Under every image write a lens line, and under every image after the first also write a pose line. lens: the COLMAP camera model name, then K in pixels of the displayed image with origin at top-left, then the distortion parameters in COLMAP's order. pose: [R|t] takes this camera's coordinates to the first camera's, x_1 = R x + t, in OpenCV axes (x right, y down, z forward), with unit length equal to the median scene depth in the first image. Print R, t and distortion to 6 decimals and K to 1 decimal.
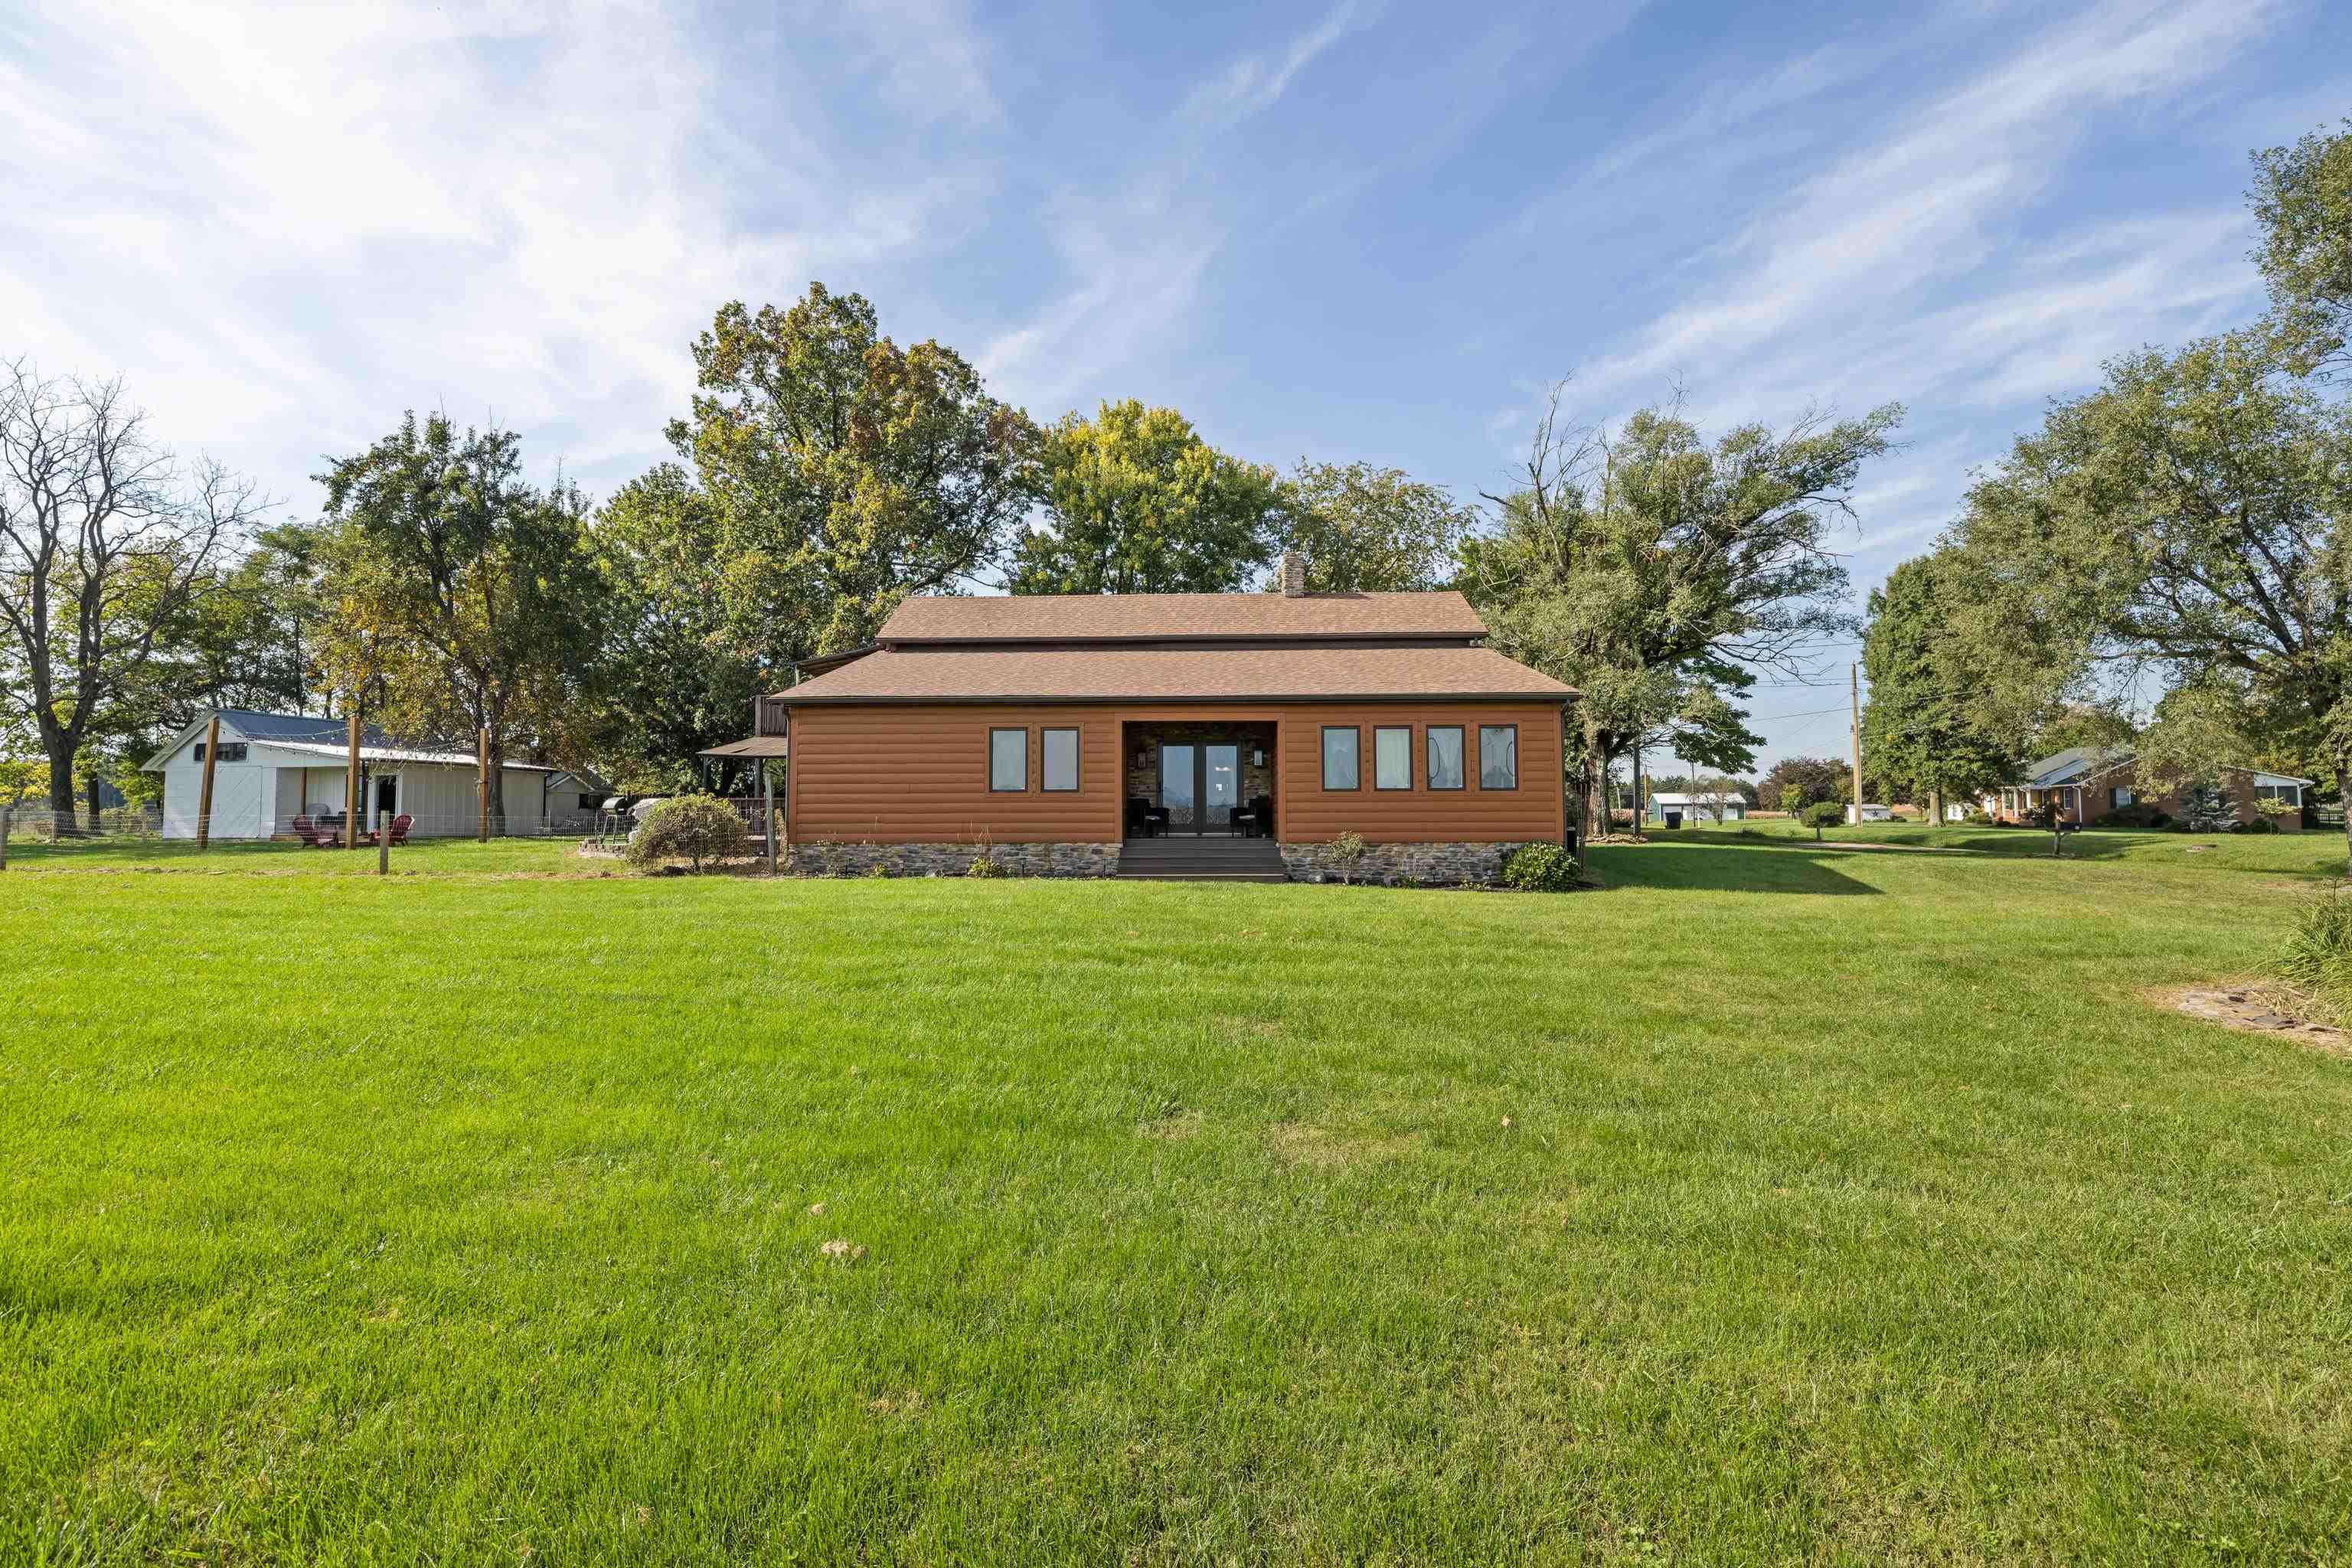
lens RADIAL K [[1051.1, 0, 1176.8], [0, 1051.1, 786.1], [0, 0, 1]] dist [0.000722, -0.000357]
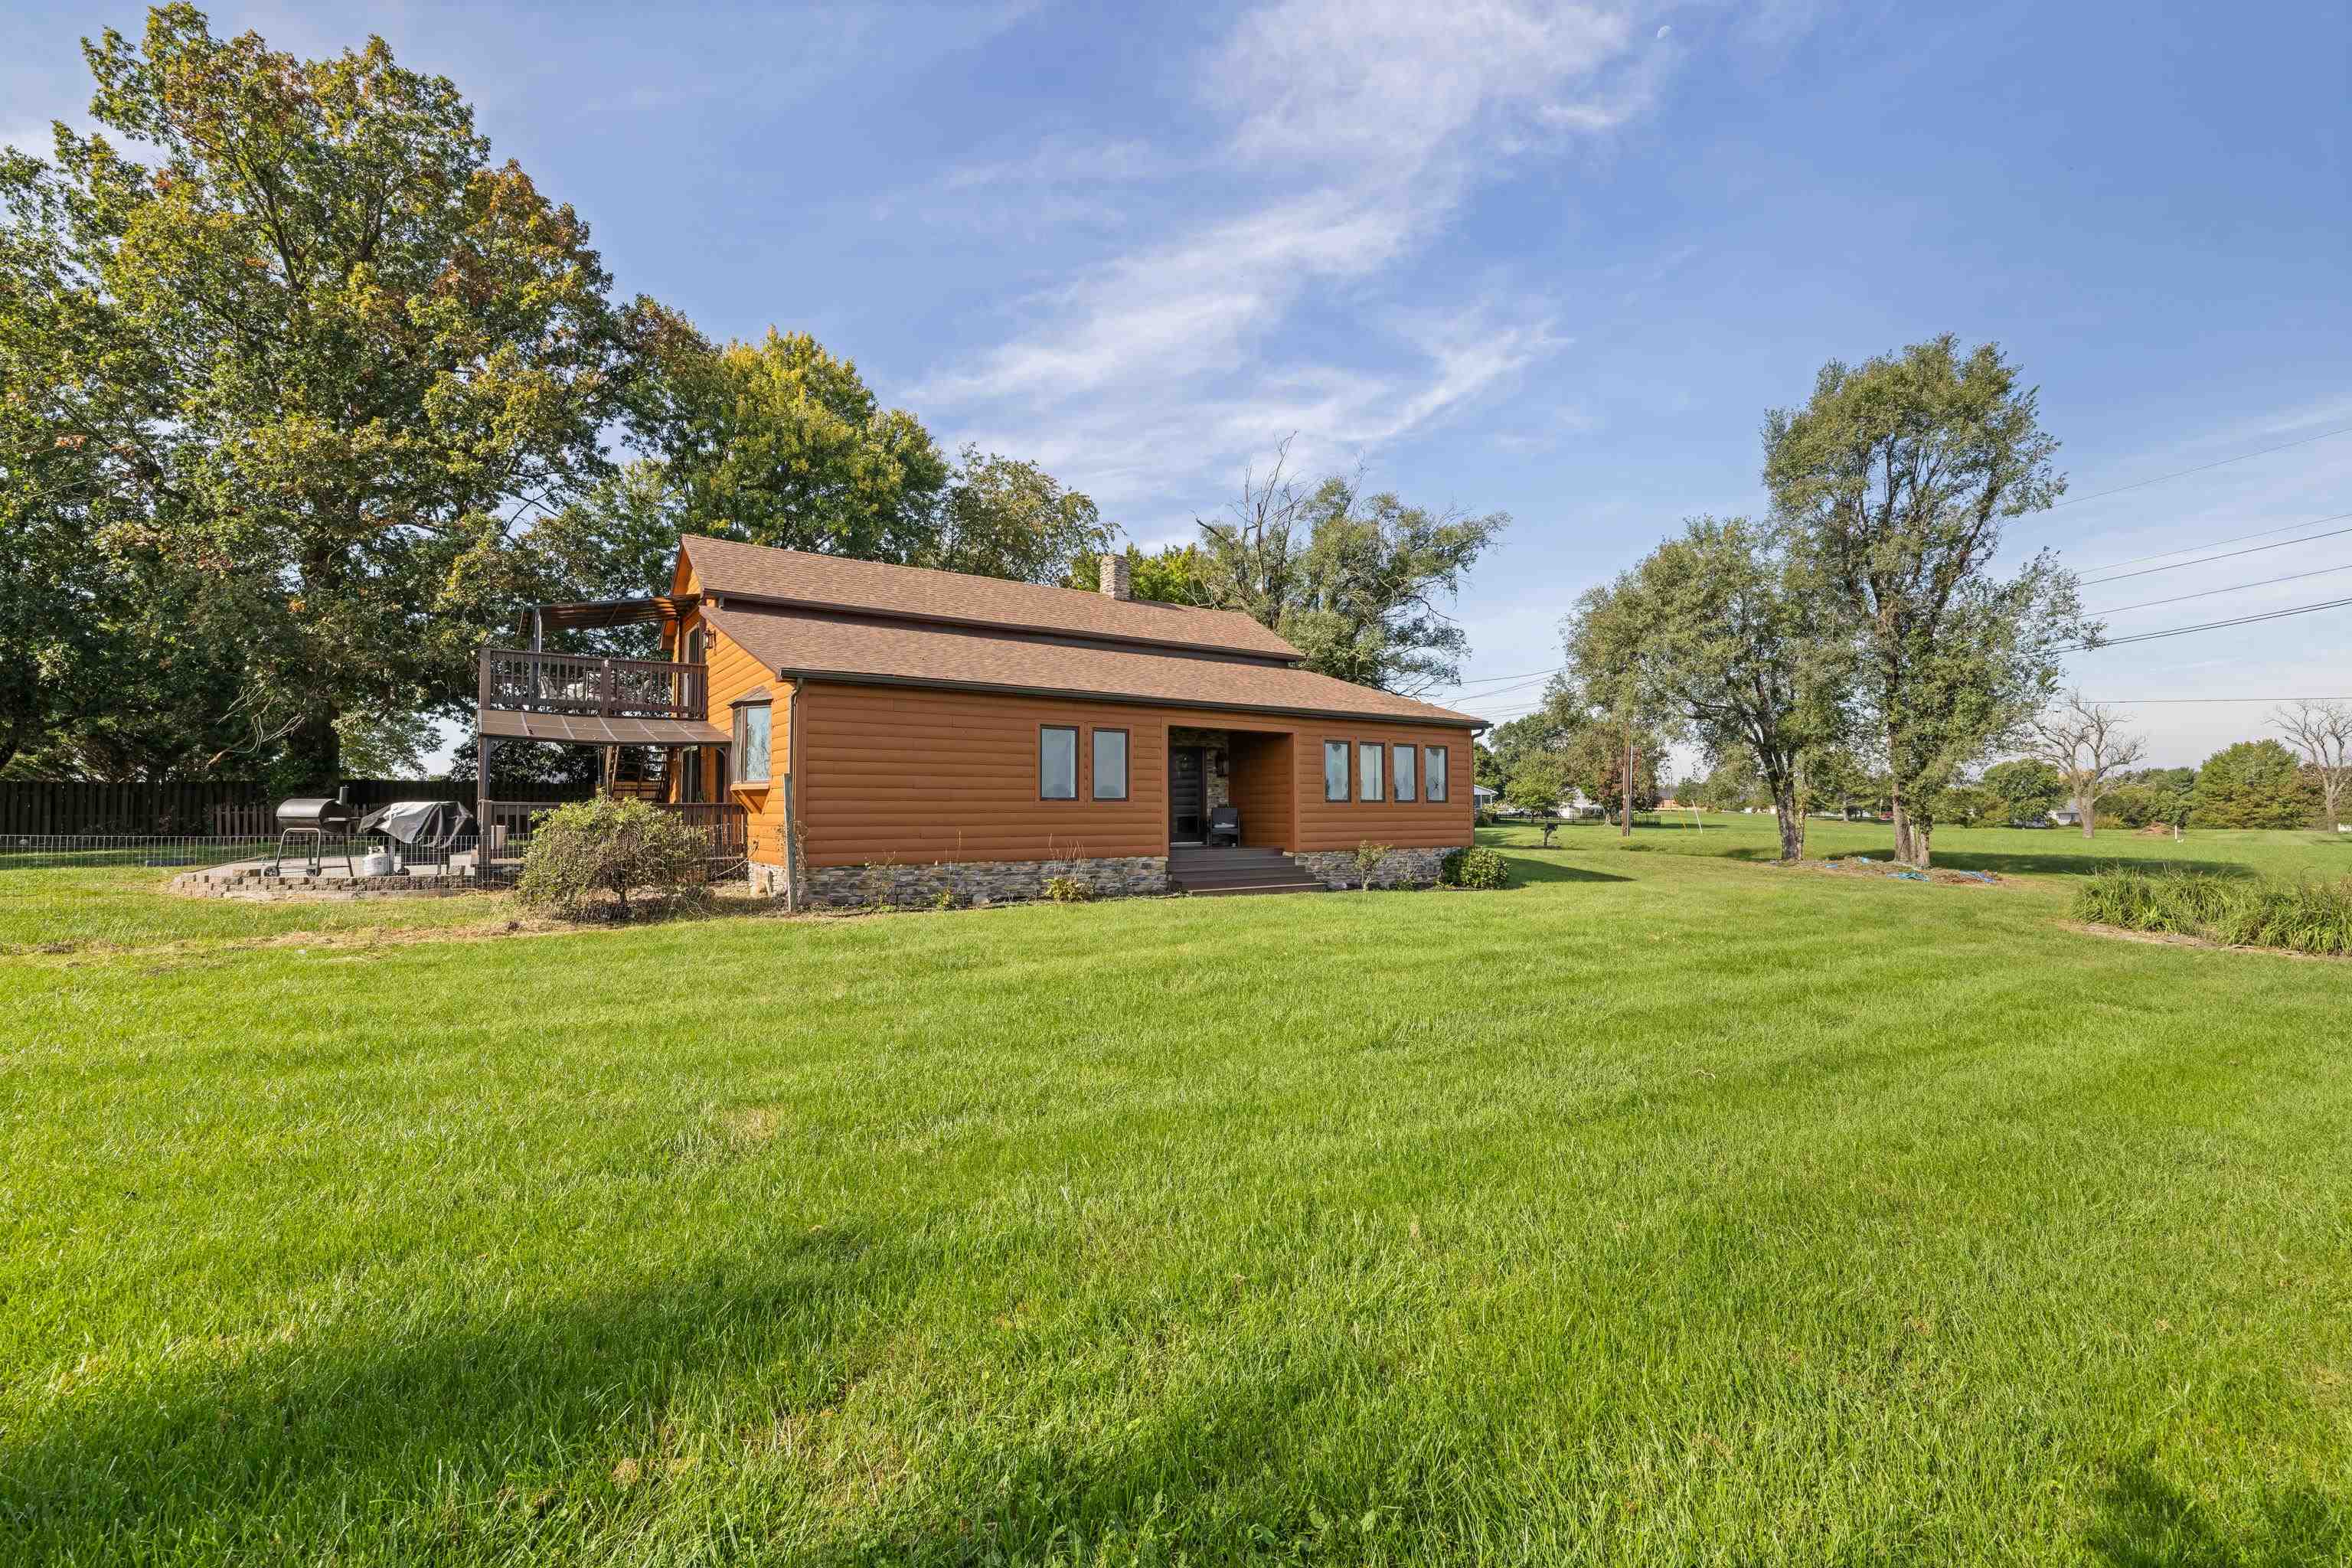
lens RADIAL K [[1096.1, 0, 1215.5], [0, 1096.1, 778.4], [0, 0, 1]] dist [0.001021, -0.000007]
pose [[0.784177, 0.020029, 0.620214, -0.623947], [-0.013108, 0.999791, -0.015713, 0.000029], [-0.620399, 0.004192, 0.784275, 0.211677]]
